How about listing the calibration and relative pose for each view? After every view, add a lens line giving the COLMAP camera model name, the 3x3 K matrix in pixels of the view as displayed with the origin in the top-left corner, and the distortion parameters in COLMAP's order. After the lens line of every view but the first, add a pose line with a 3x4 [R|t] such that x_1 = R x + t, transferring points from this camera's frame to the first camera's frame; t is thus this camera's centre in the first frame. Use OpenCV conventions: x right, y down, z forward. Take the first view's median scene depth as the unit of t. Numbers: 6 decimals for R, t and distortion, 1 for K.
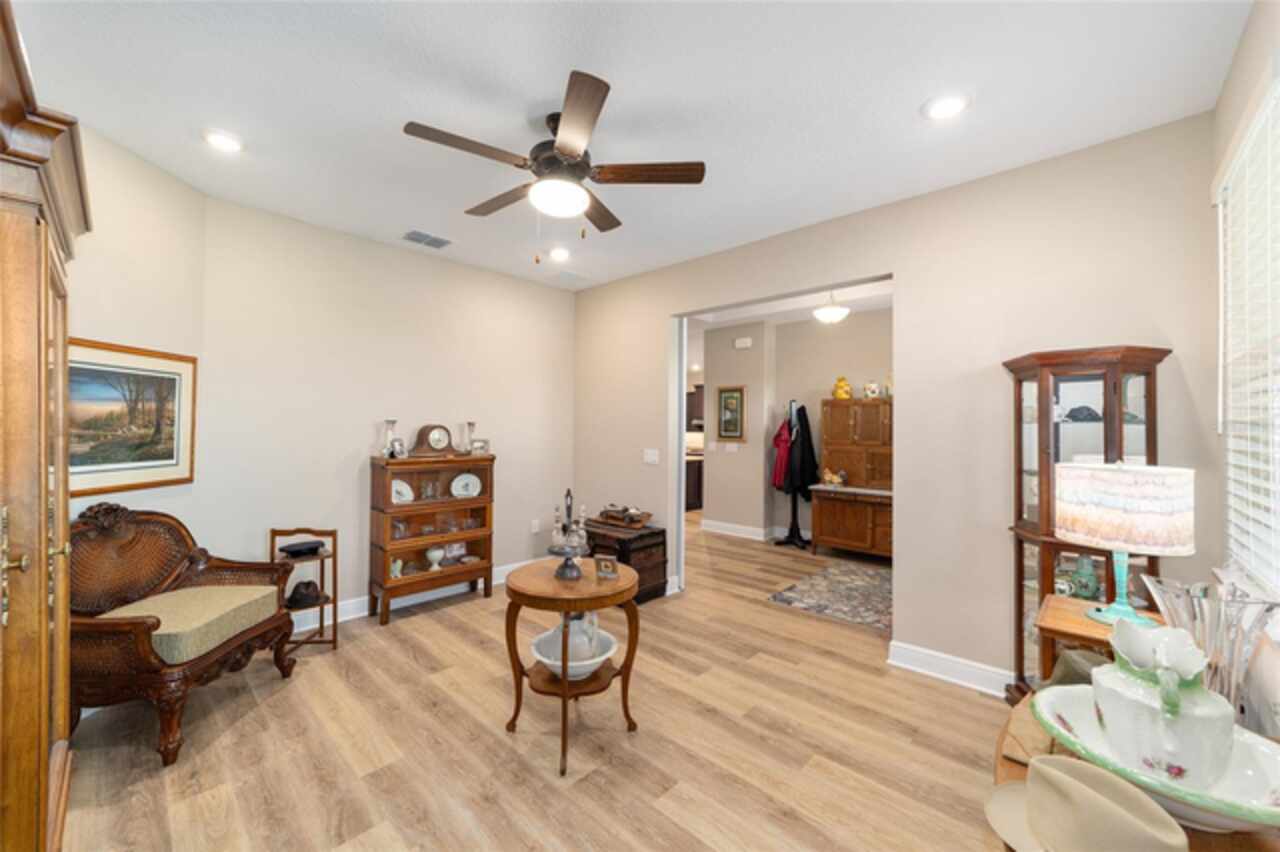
lens RADIAL K [[490.2, 0, 633.4], [0, 490.2, 427.2], [0, 0, 1]] dist [-0.007422, 0.000013]
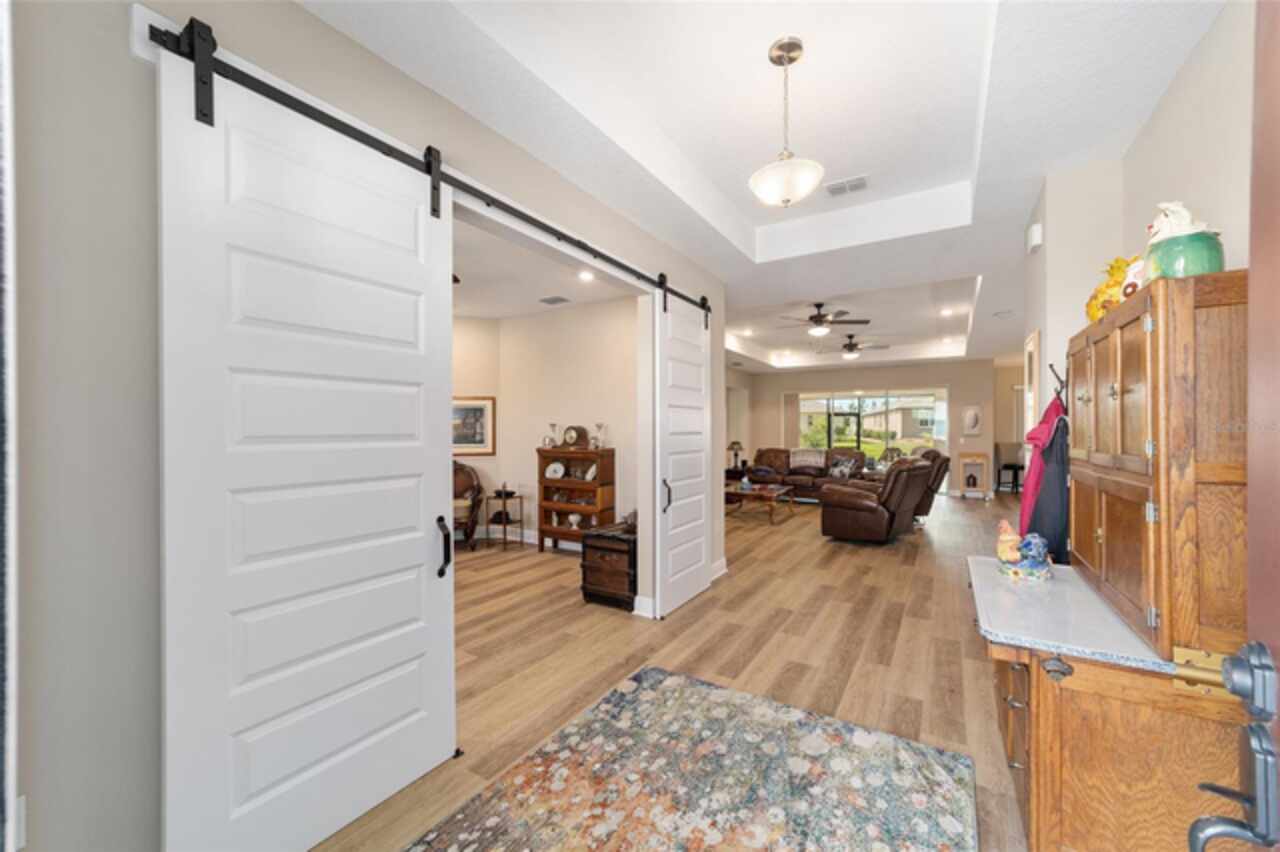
lens RADIAL K [[490.2, 0, 634.2], [0, 490.2, 431.6], [0, 0, 1]] dist [-0.007422, 0.000013]
pose [[0.189651, -0.008981, -0.981810, 1.018315], [0.007390, 0.999943, -0.007719, 0.022929], [0.981824, -0.005792, 0.189707, 0.903380]]
